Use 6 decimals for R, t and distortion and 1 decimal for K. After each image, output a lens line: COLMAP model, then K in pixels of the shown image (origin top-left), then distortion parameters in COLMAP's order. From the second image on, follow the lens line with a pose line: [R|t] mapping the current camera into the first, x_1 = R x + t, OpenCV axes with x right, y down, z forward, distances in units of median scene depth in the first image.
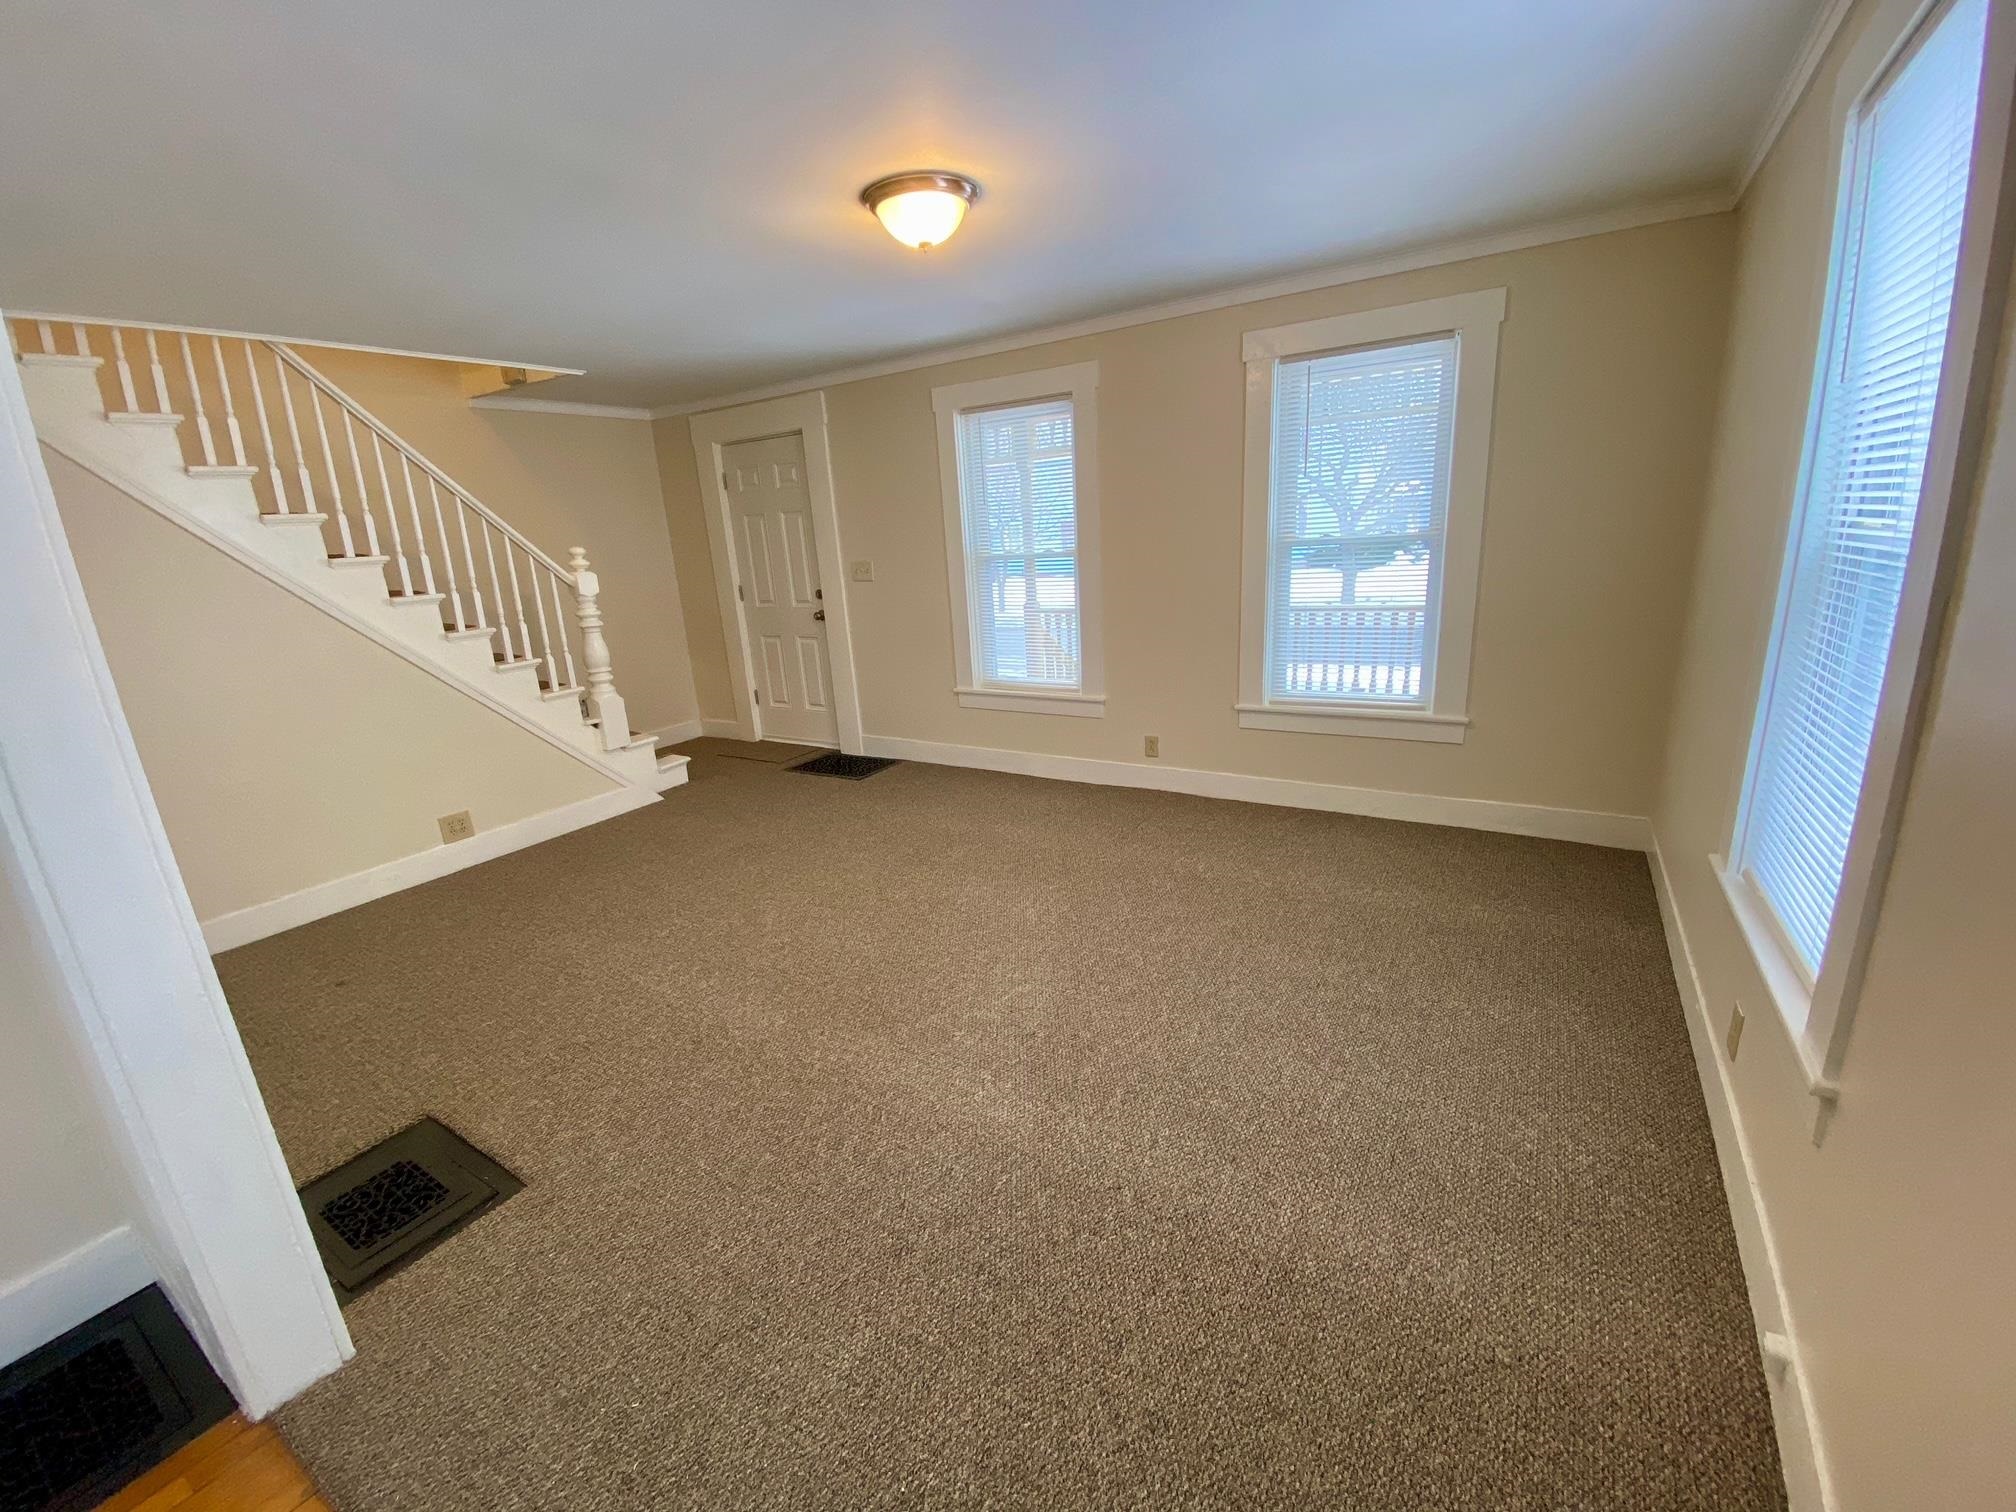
lens RADIAL K [[820.7, 0, 1012.7], [0, 820.7, 761.8], [0, 0, 1]] dist [0.025908, -0.020312]
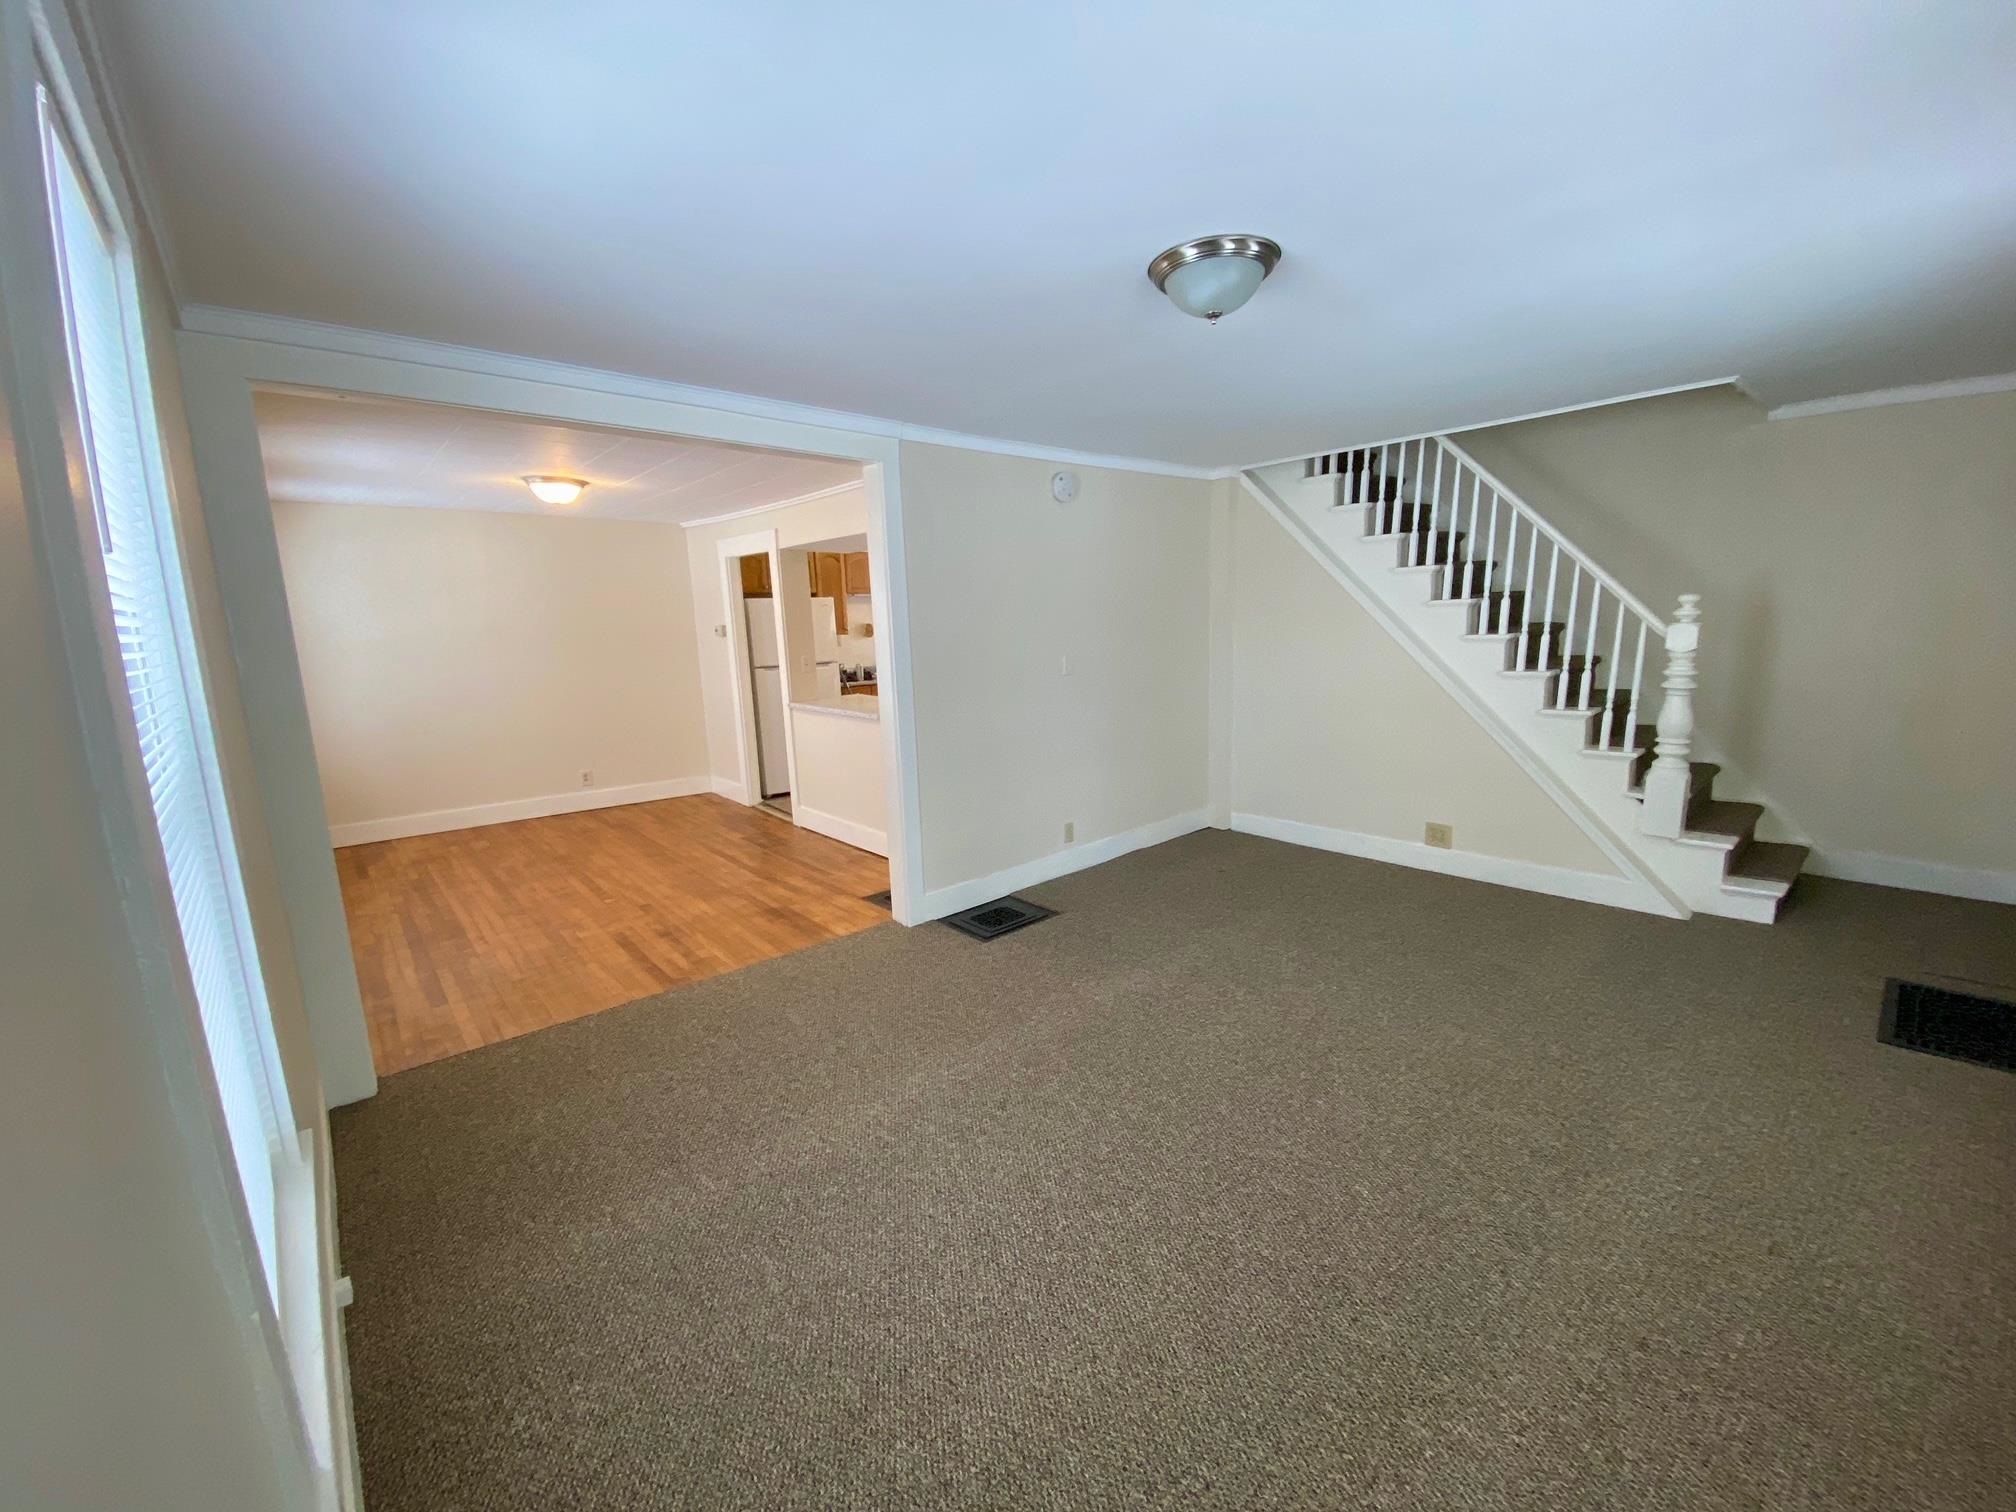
lens RADIAL K [[820.7, 0, 1012.7], [0, 820.7, 761.8], [0, 0, 1]] dist [0.025908, -0.020312]
pose [[-0.292432, 0.241588, -0.925267, 0.646309], [-0.208028, 0.928320, 0.308133, -0.297007], [0.933385, 0.282590, -0.221213, 0.814084]]
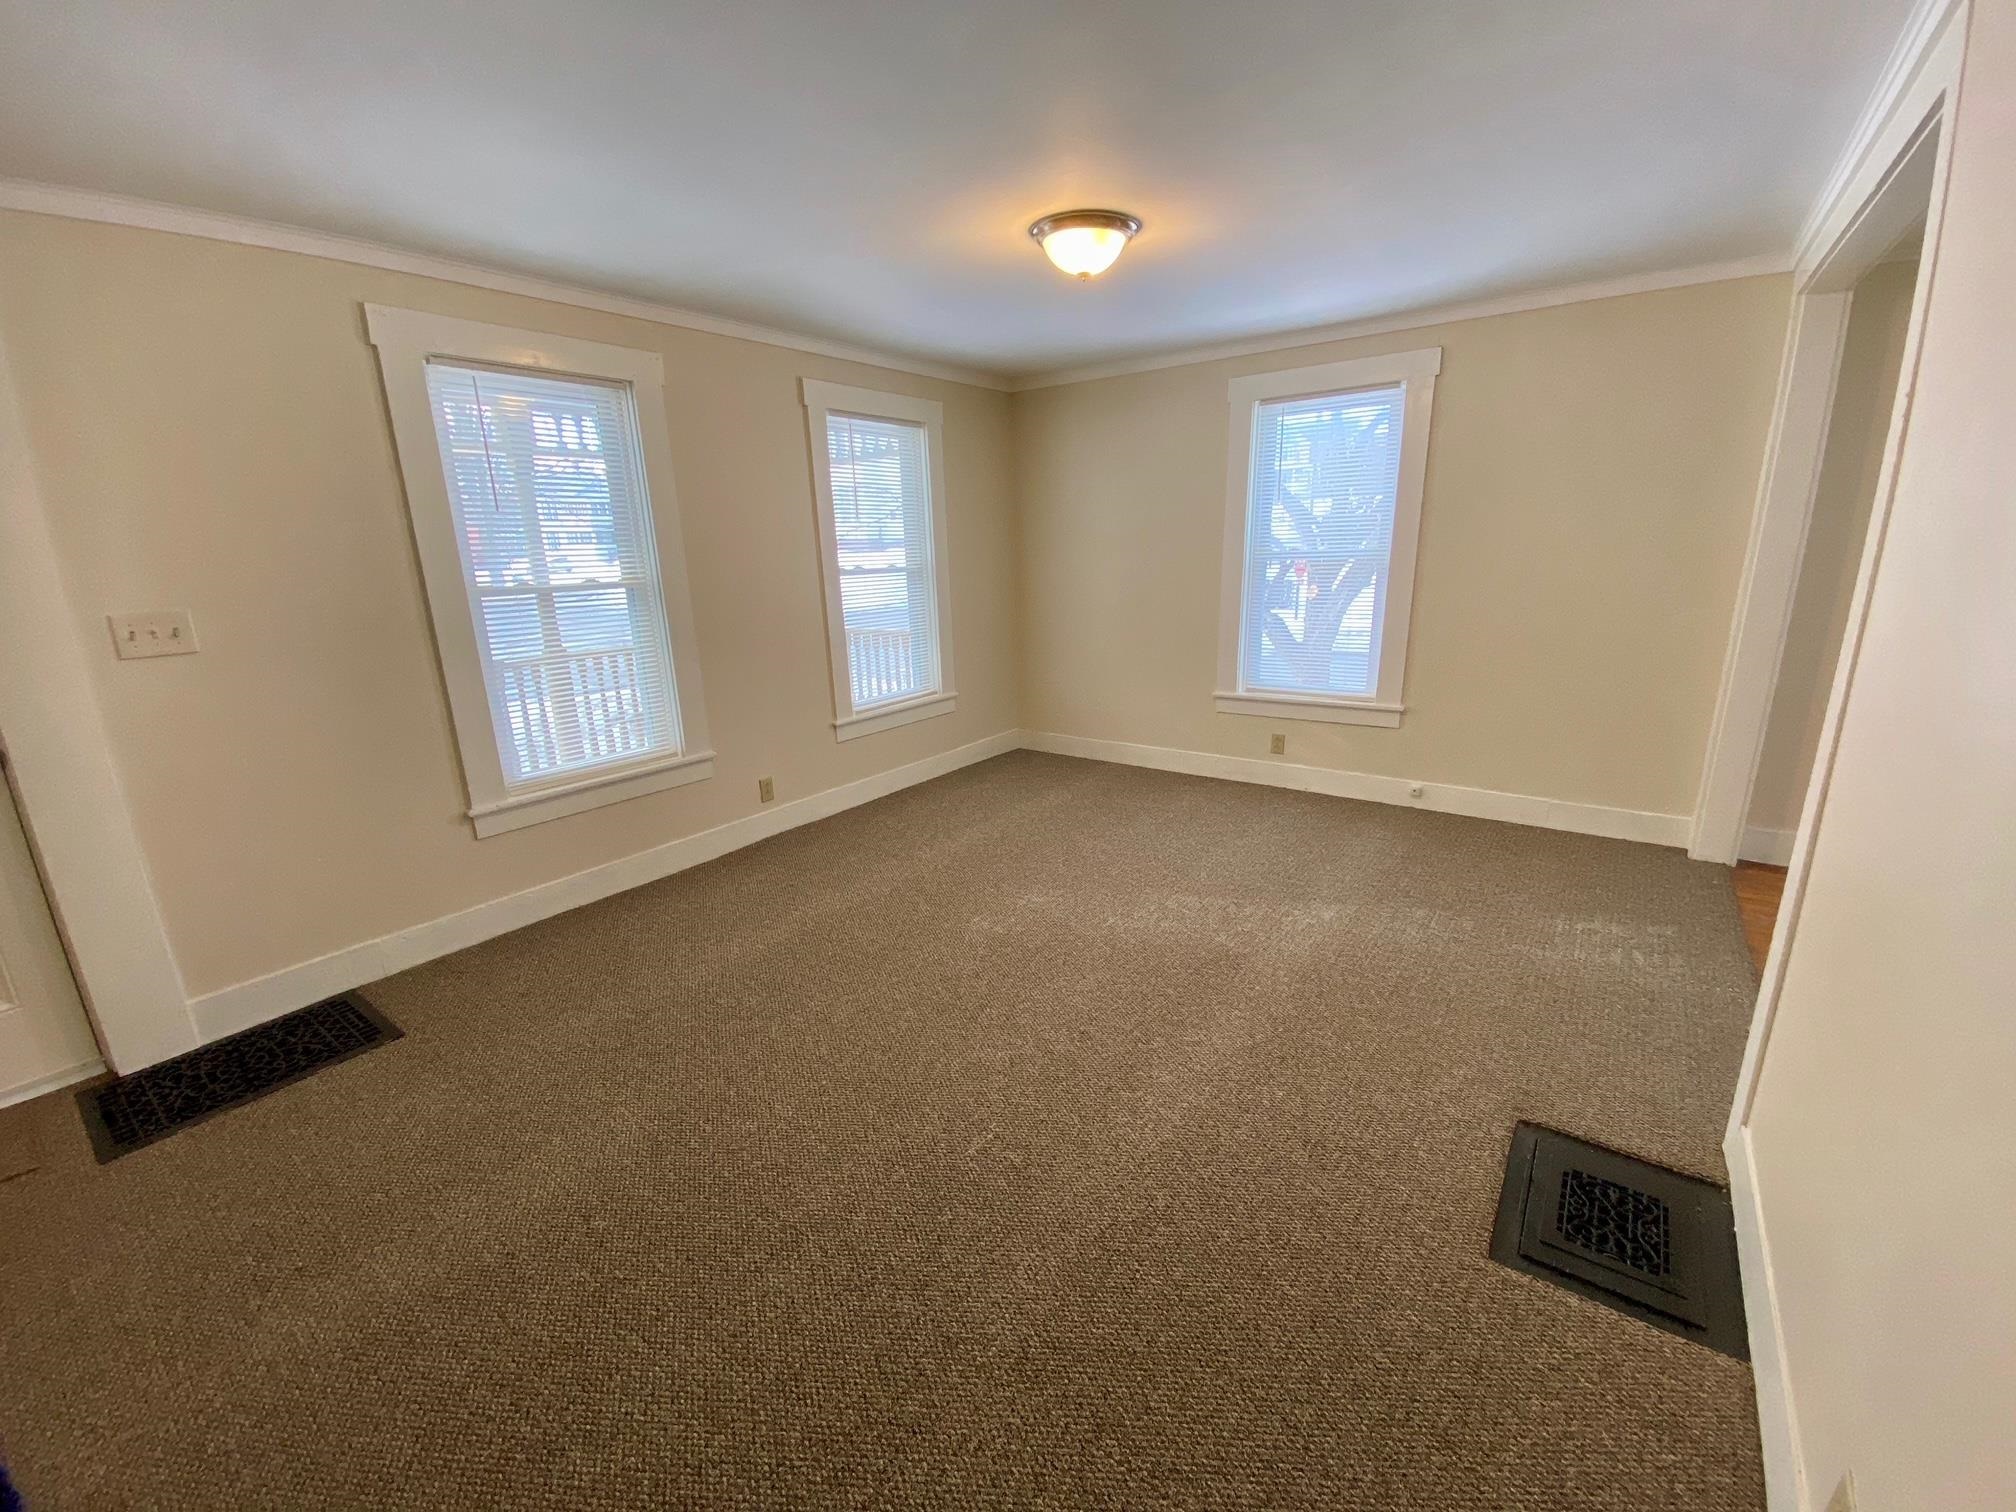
lens RADIAL K [[820.7, 0, 1012.7], [0, 820.7, 761.8], [0, 0, 1]] dist [0.025908, -0.020312]
pose [[0.065909, -0.205151, 0.976509, -0.937734], [0.290478, 0.940196, 0.177916, -0.175456], [-0.954609, 0.271928, 0.121560, 0.815669]]
